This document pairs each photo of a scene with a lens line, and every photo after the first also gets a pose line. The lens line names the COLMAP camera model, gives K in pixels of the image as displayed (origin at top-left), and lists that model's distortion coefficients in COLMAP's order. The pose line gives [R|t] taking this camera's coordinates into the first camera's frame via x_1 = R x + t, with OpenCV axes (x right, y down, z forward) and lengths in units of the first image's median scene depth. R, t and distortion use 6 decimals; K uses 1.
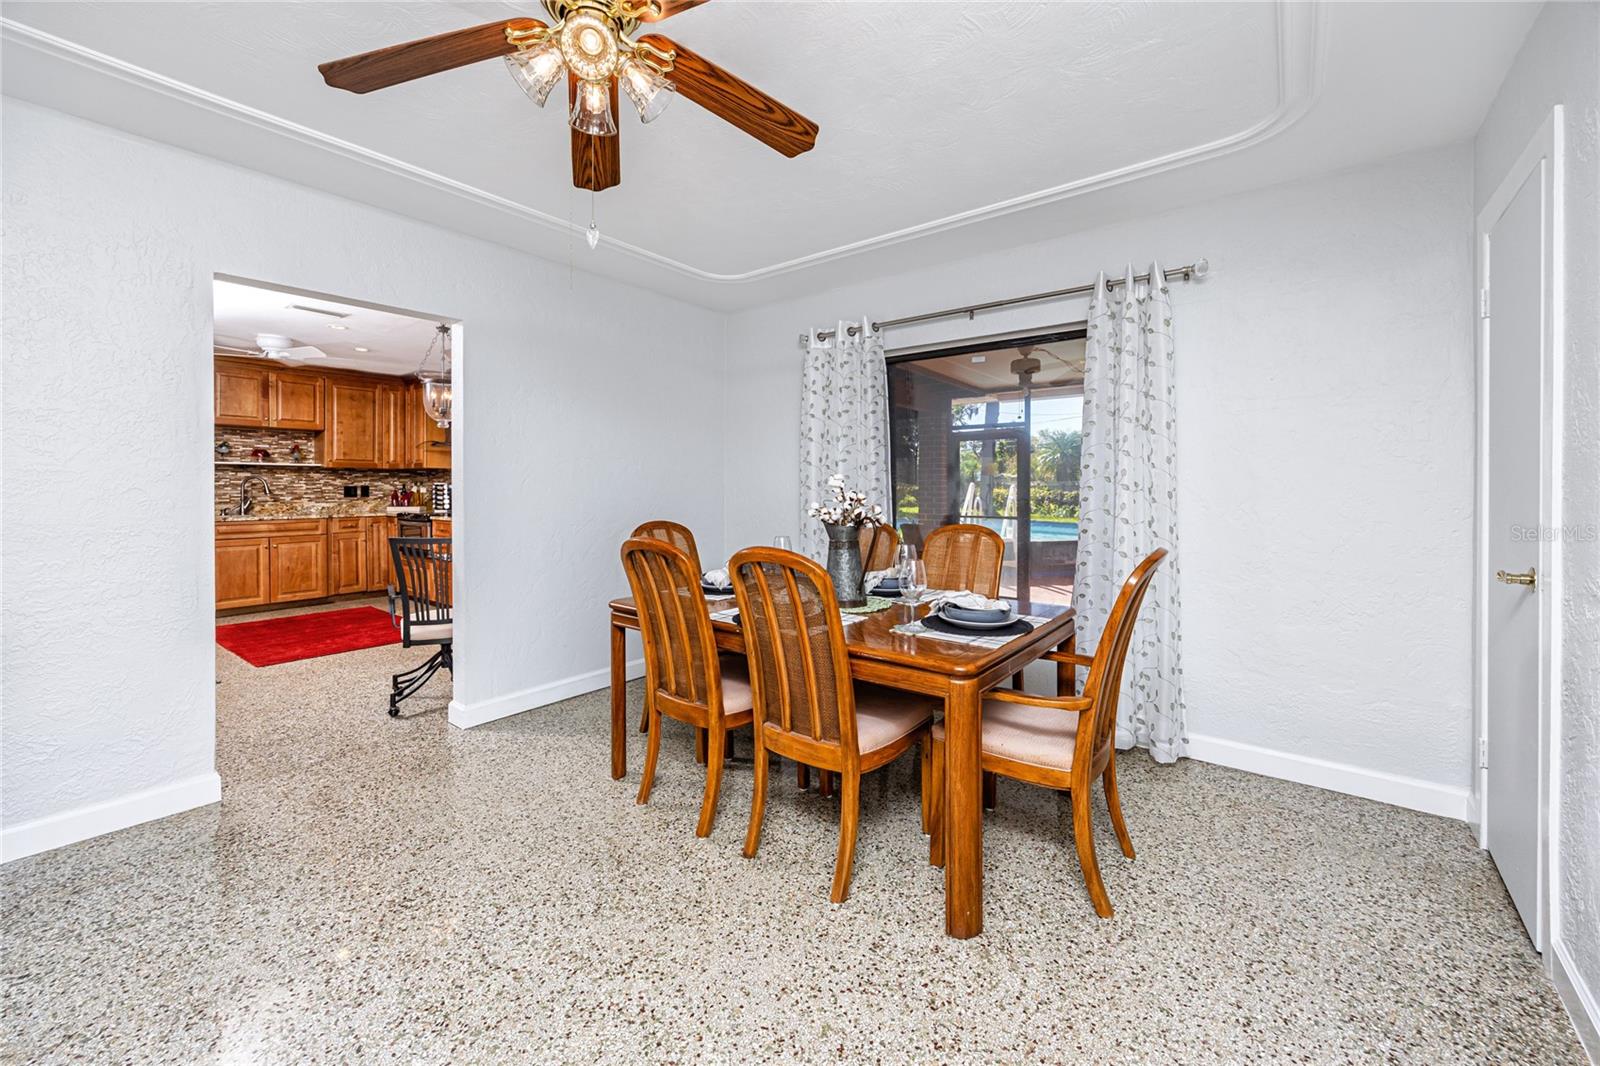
lens RADIAL K [[587.4, 0, 768.4], [0, 587.4, 491.4], [0, 0, 1]] dist [-0.001336, -0.000158]
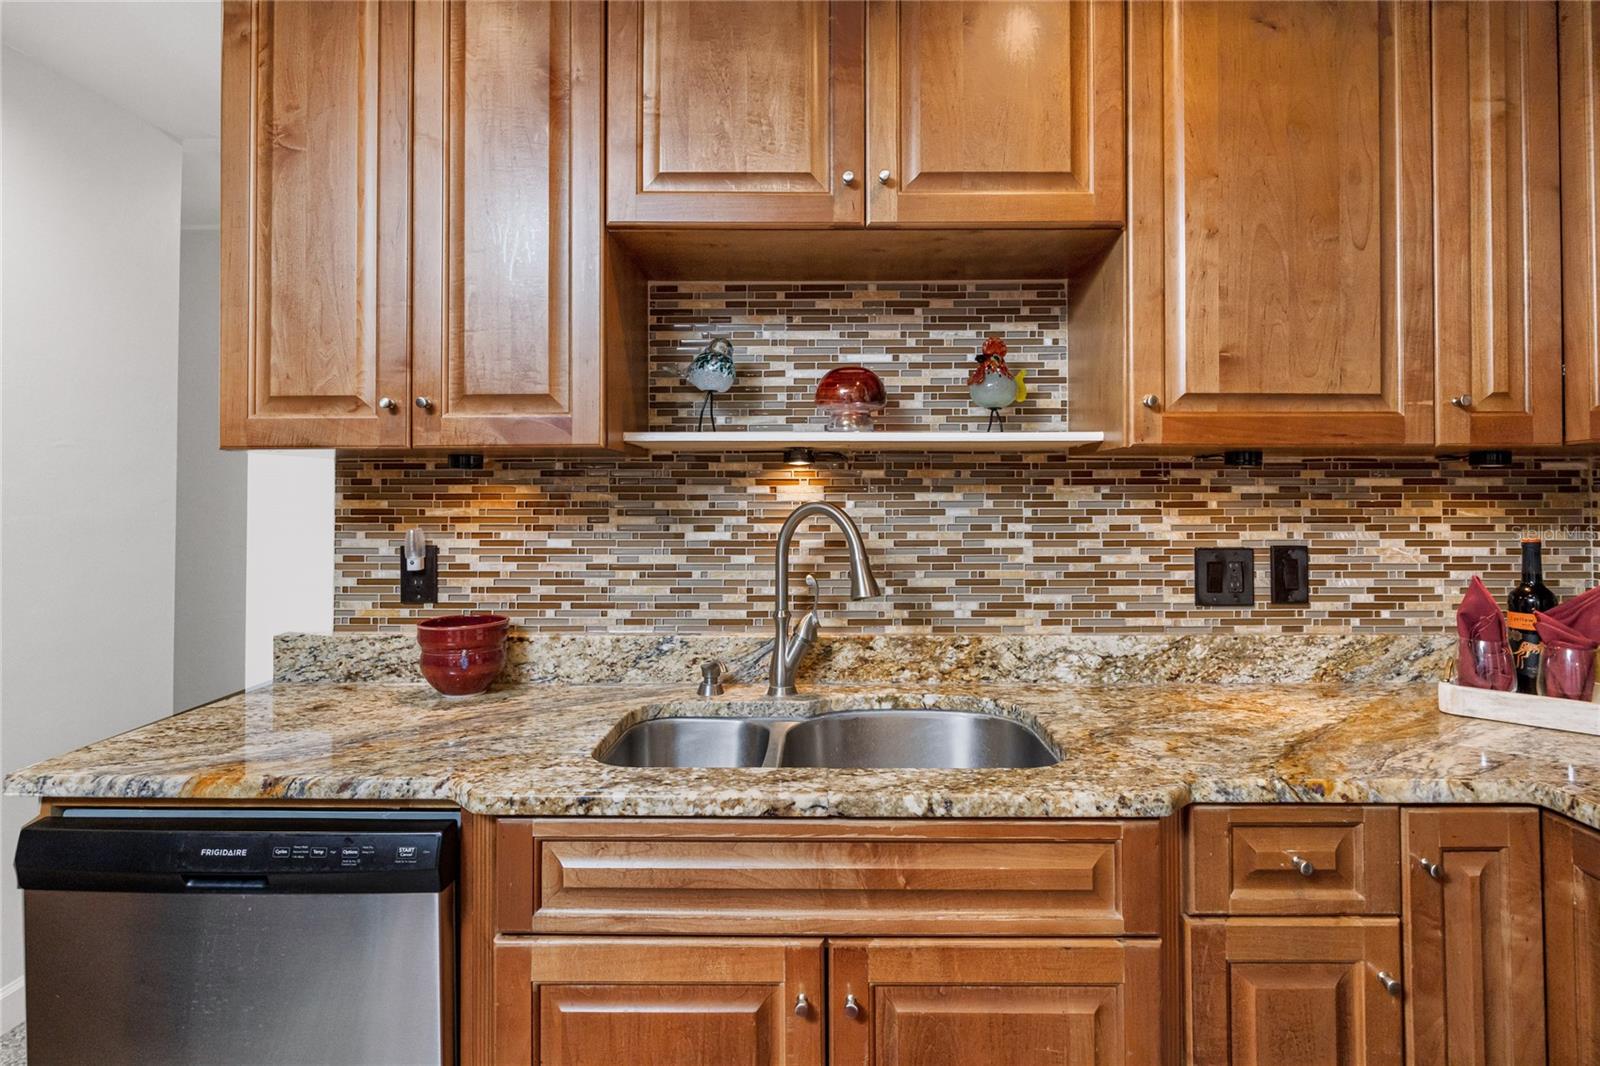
lens RADIAL K [[851.1, 0, 809.3], [0, 851.1, 480.9], [0, 0, 1]] dist [-0.002692, -0.000460]
pose [[0.597288, -0.017154, -0.801843, -0.636002], [-0.007710, 0.999602, -0.027128, -0.024855], [0.801989, 0.022386, 0.596919, 0.809157]]
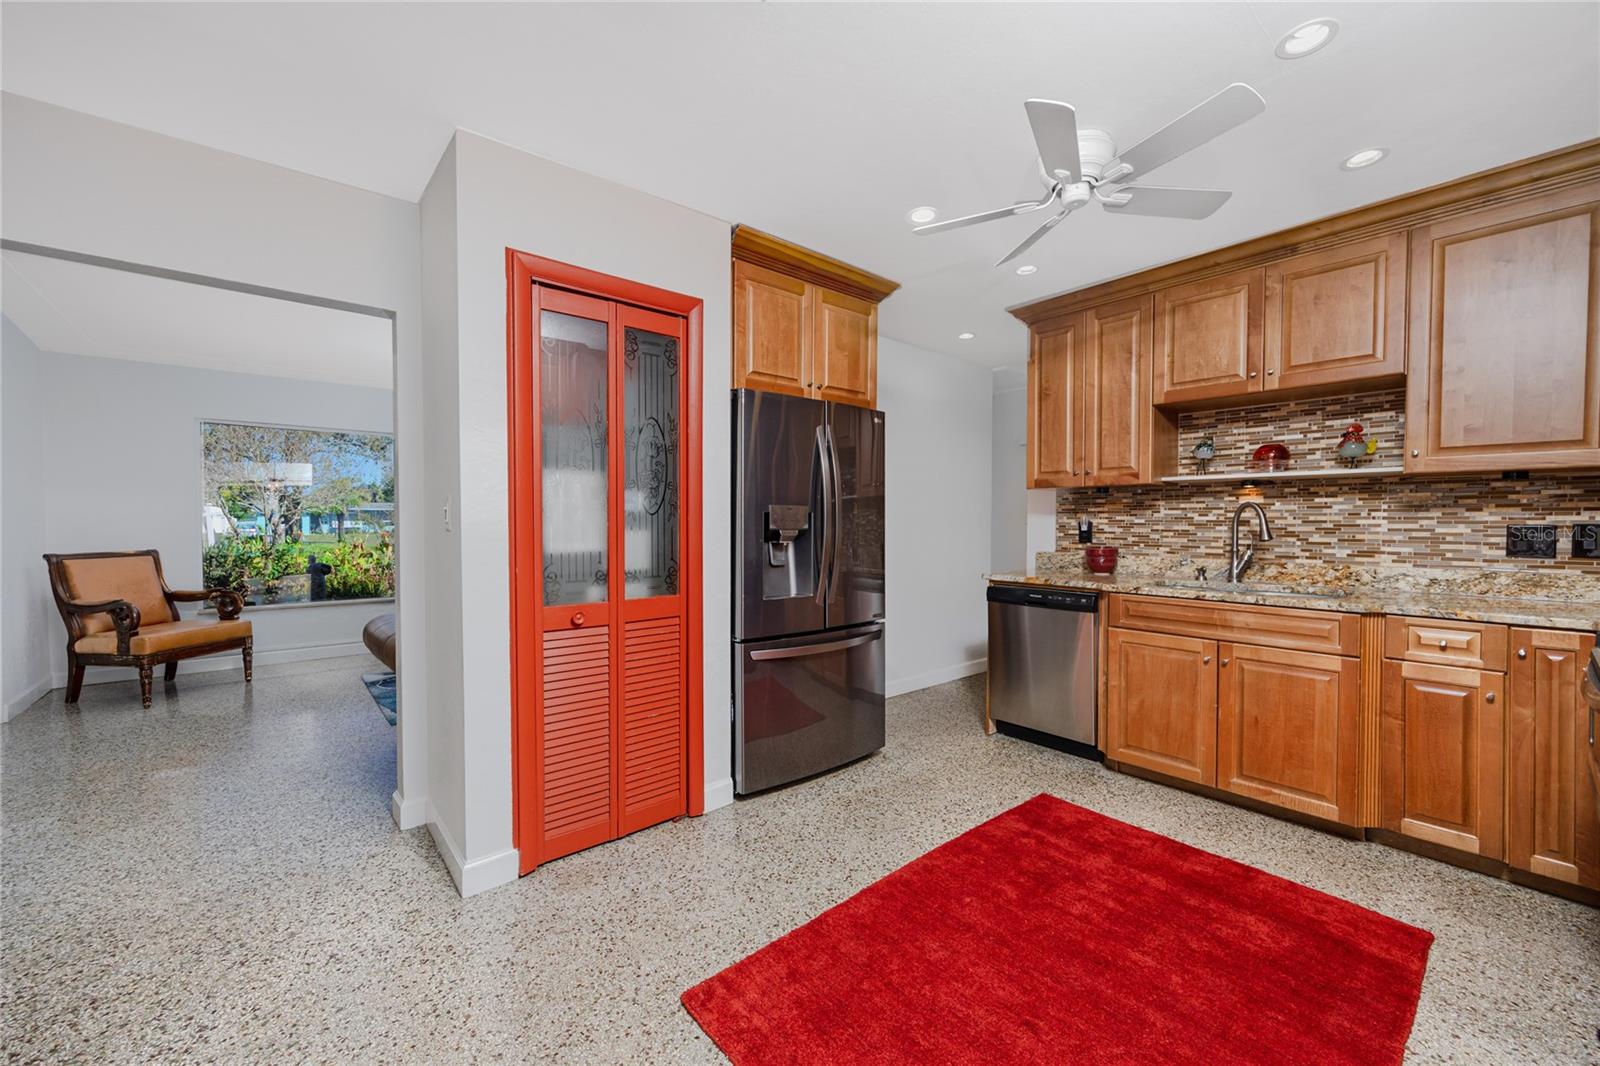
lens RADIAL K [[626.3, 0, 817.7], [0, 626.3, 538.1], [0, 0, 1]] dist [-0.001708, -0.000313]
pose [[-0.181708, 0.027742, -0.982961, -0.309293], [-0.011473, 0.999474, 0.030329, -0.008510], [0.983286, 0.016789, -0.181295, 0.731928]]
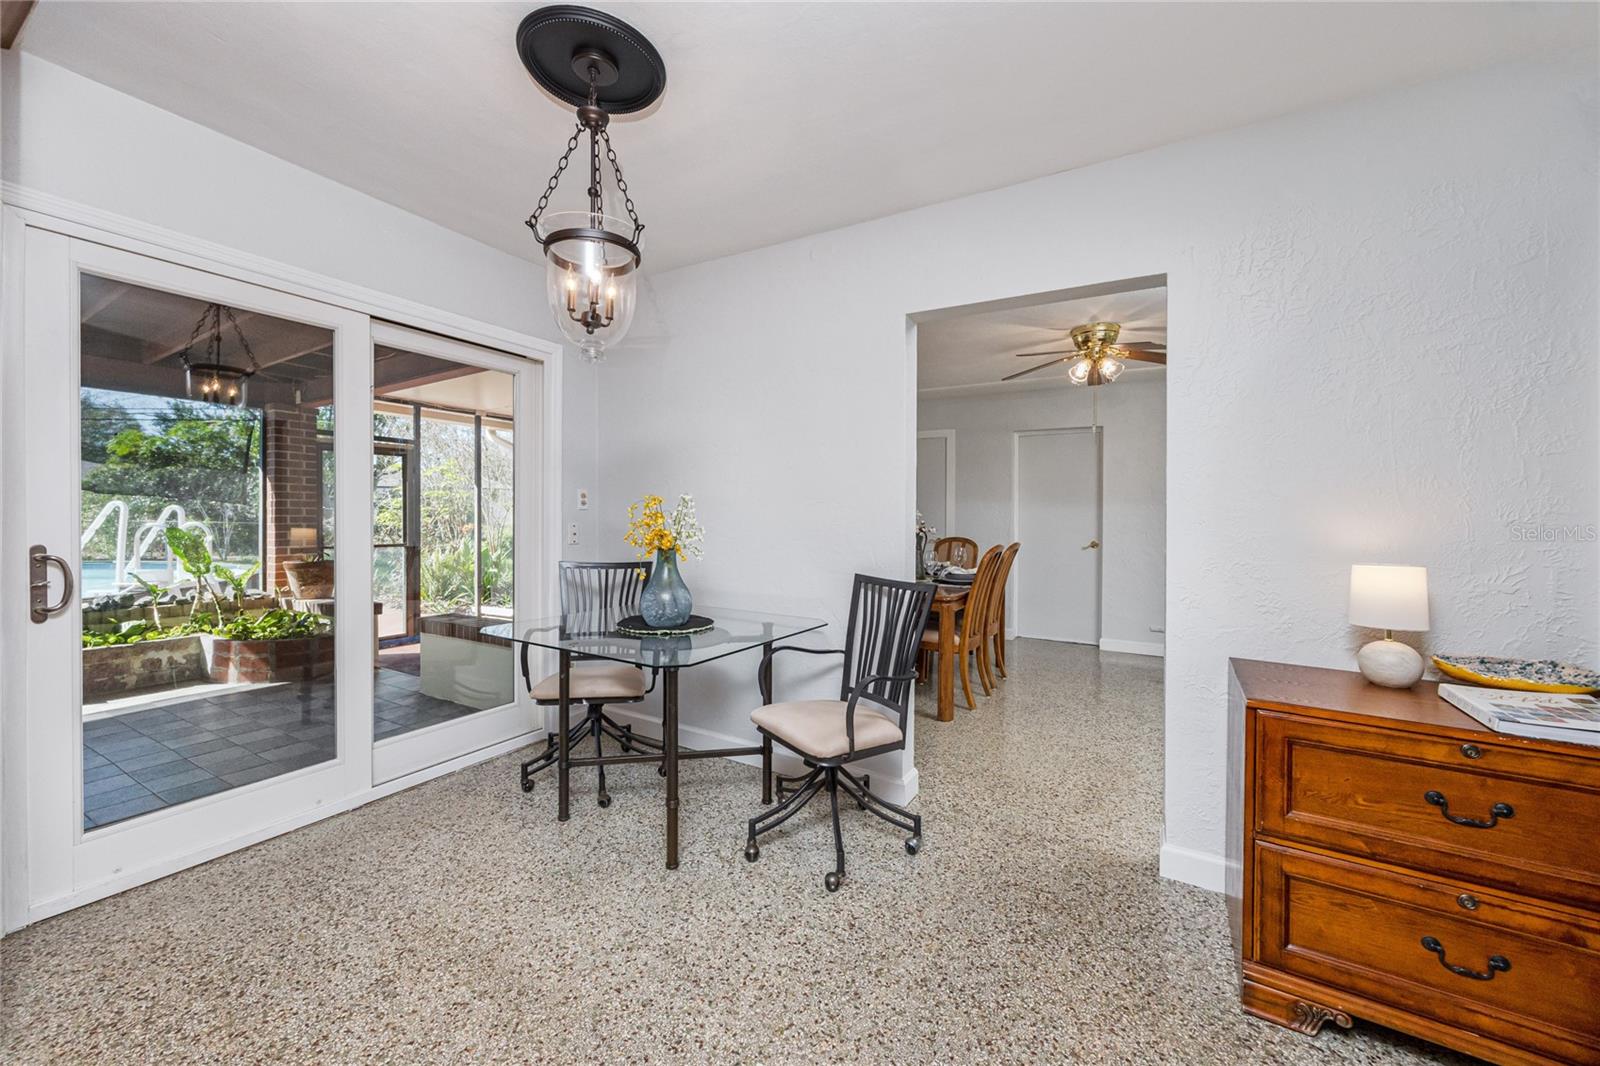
lens RADIAL K [[612.8, 0, 772.6], [0, 612.8, 521.5], [0, 0, 1]] dist [0.002353, 0.000132]
pose [[-0.103671, -0.008644, 0.994574, -0.642148], [-0.007086, 0.999943, 0.007953, -0.002396], [-0.994586, -0.006223, -0.103726, 0.599974]]
